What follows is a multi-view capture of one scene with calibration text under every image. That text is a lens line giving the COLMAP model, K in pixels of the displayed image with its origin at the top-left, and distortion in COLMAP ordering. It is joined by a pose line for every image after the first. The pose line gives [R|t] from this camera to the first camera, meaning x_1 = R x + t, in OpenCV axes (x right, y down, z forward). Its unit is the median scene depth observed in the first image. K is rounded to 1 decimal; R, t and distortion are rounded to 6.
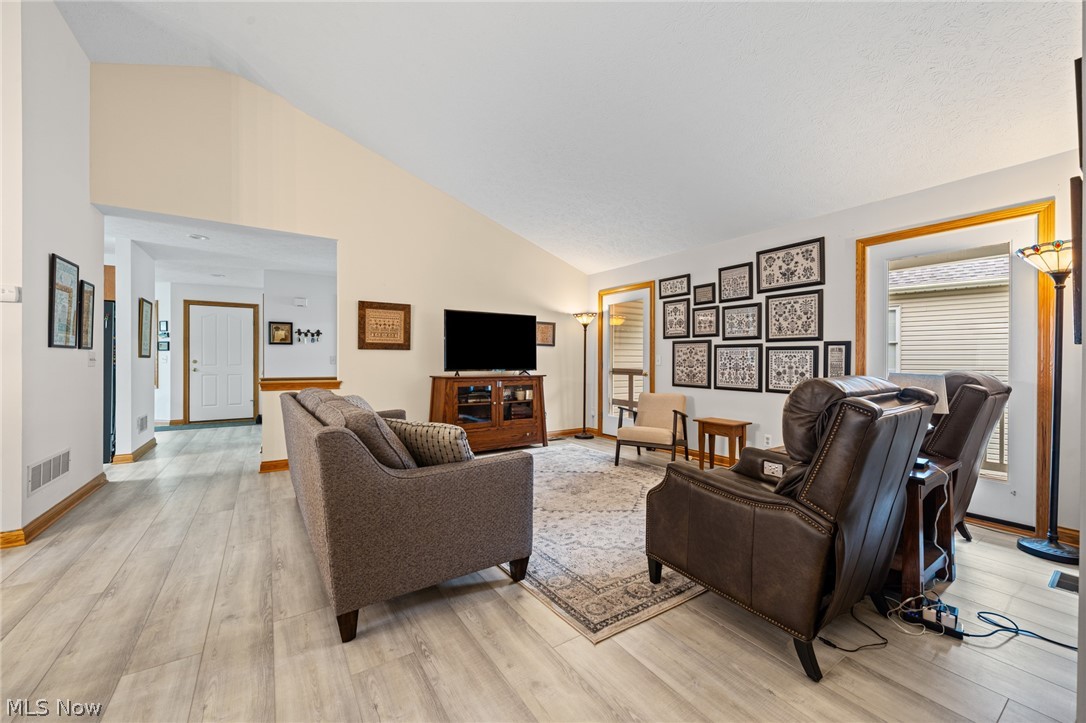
lens RADIAL K [[419.8, 0, 542.5], [0, 419.8, 359.5], [0, 0, 1]] dist [-0.004411, 0.000301]
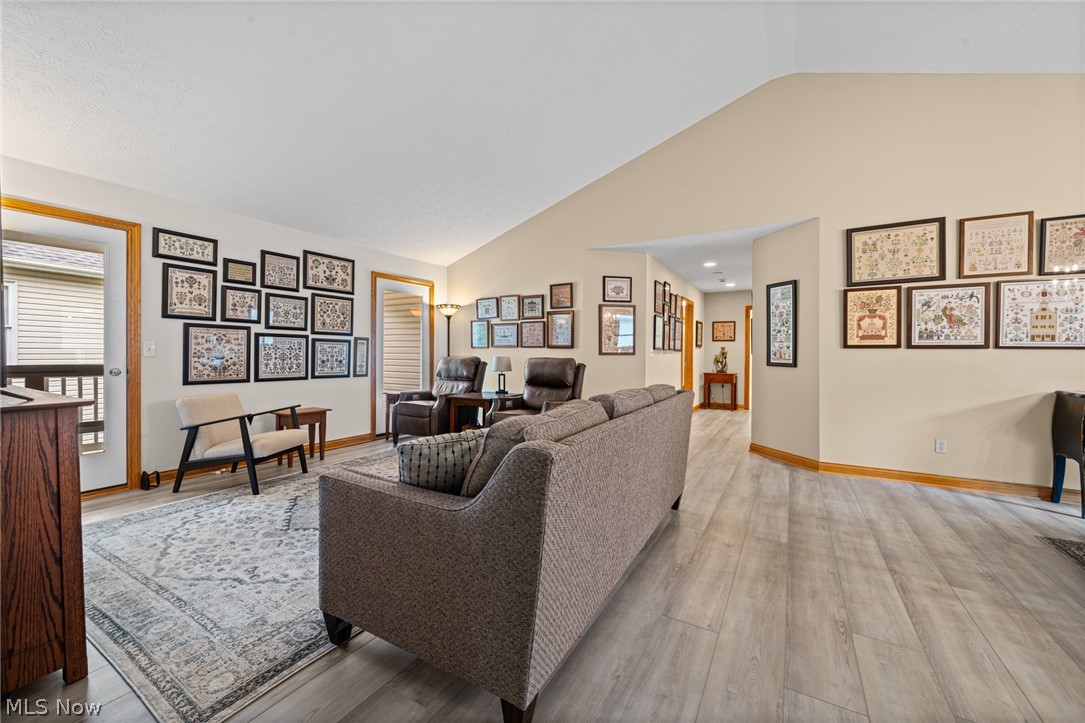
lens RADIAL K [[419.5, 0, 545.2], [0, 419.5, 355.5], [0, 0, 1]] dist [-0.004411, 0.000301]
pose [[-0.438939, -0.010009, 0.898461, -0.668759], [-0.008473, 0.999940, 0.007000, 0.002292], [-0.898477, -0.004539, -0.438998, 0.838861]]
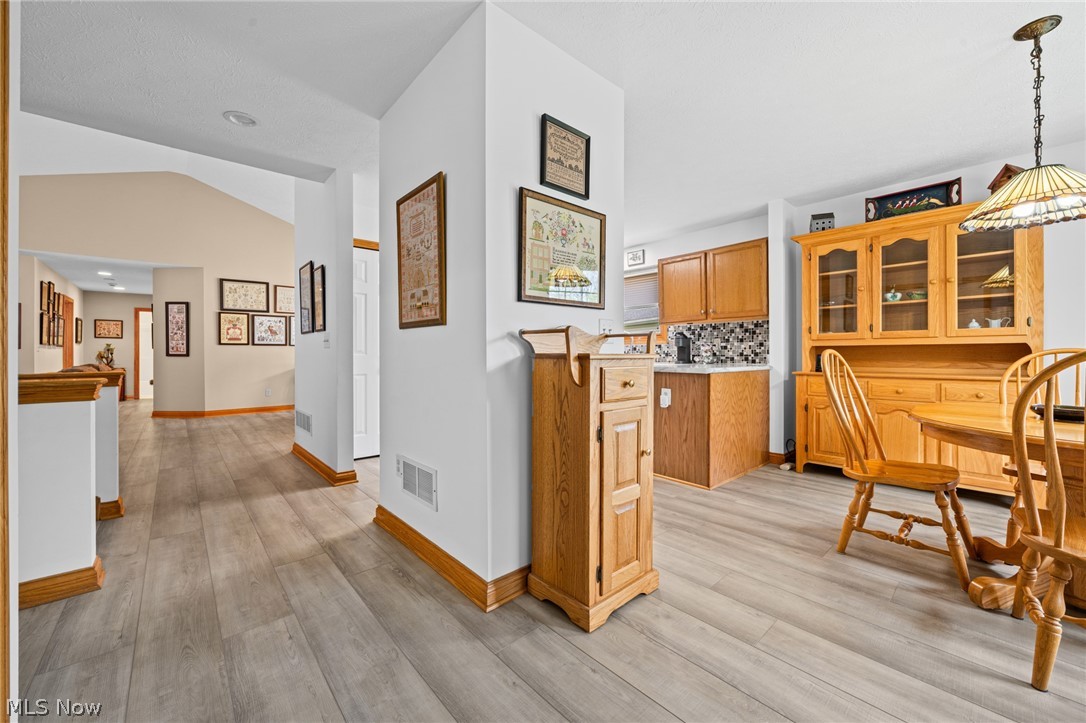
lens RADIAL K [[419.8, 0, 546.8], [0, 419.8, 353.7], [0, 0, 1]] dist [-0.004411, 0.000301]
pose [[-0.989700, -0.000775, -0.143152, -1.127210], [-0.000151, 0.999990, -0.004369, 0.026490], [0.143154, -0.004302, -0.989691, 1.588328]]
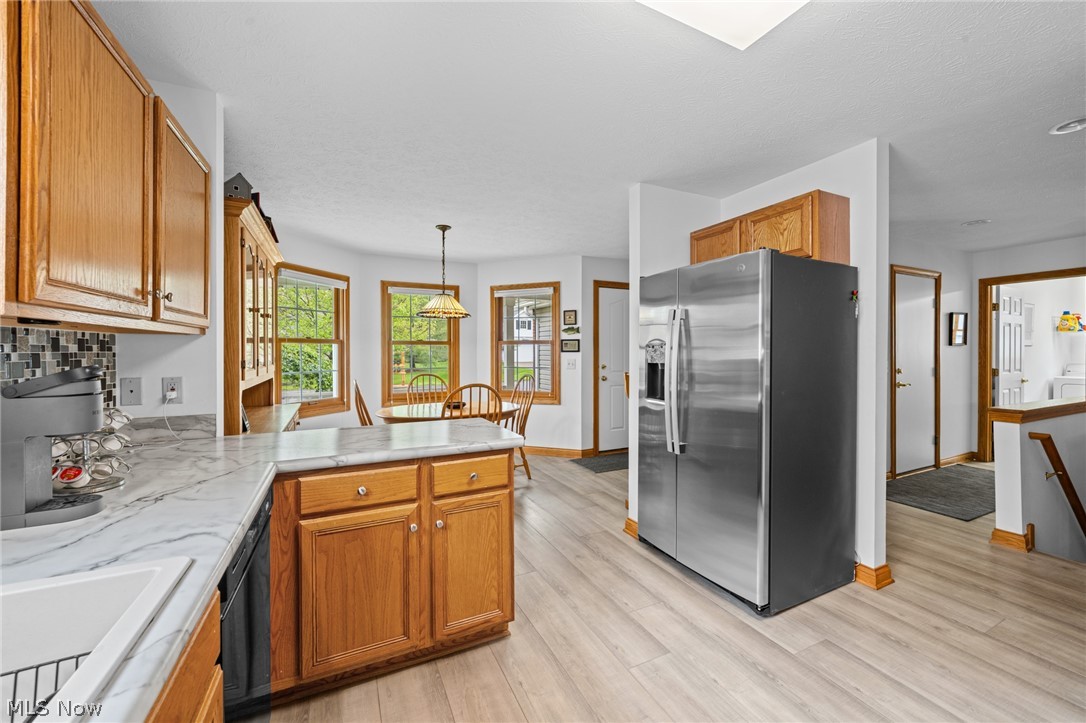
lens RADIAL K [[419.8, 0, 541.2], [0, 419.8, 354.6], [0, 0, 1]] dist [-0.004411, 0.000301]
pose [[0.989359, -0.000176, -0.145496, -1.329295], [0.001613, 0.999951, 0.009758, -0.037080], [0.145487, -0.009889, 0.989311, 0.446315]]
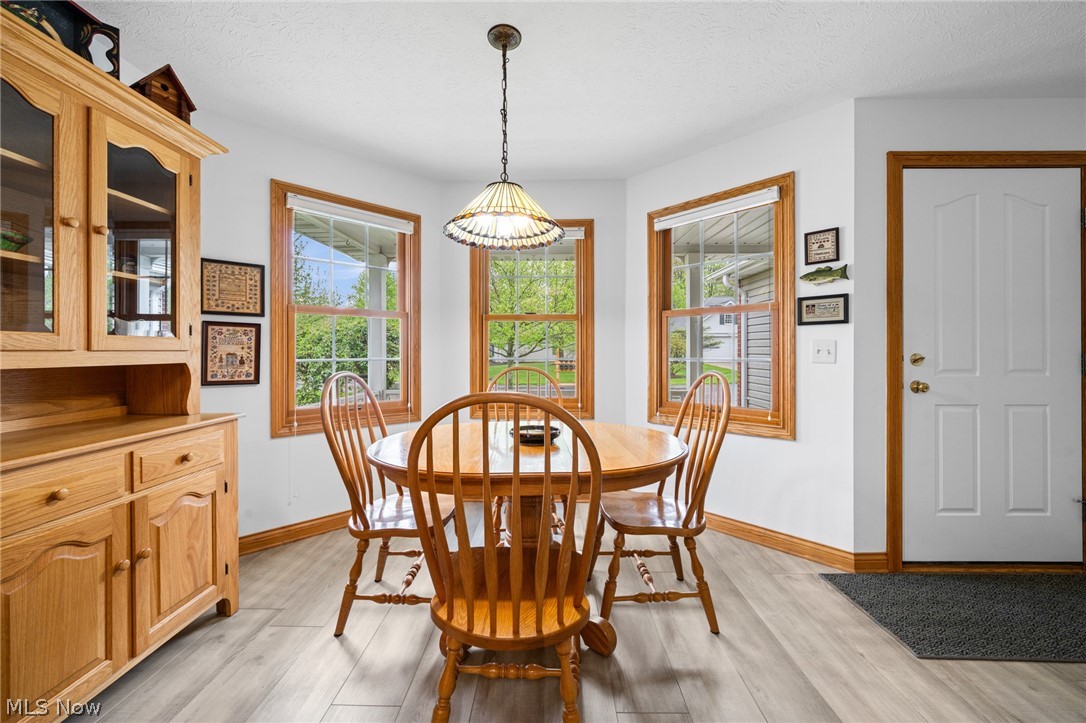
lens RADIAL K [[419.8, 0, 543.9], [0, 419.8, 350.9], [0, 0, 1]] dist [-0.004411, 0.000301]
pose [[0.818138, -0.001451, -0.575019, -1.399682], [0.001518, 0.999999, -0.000362, -0.002019], [0.575019, -0.000577, 0.818140, 0.970749]]
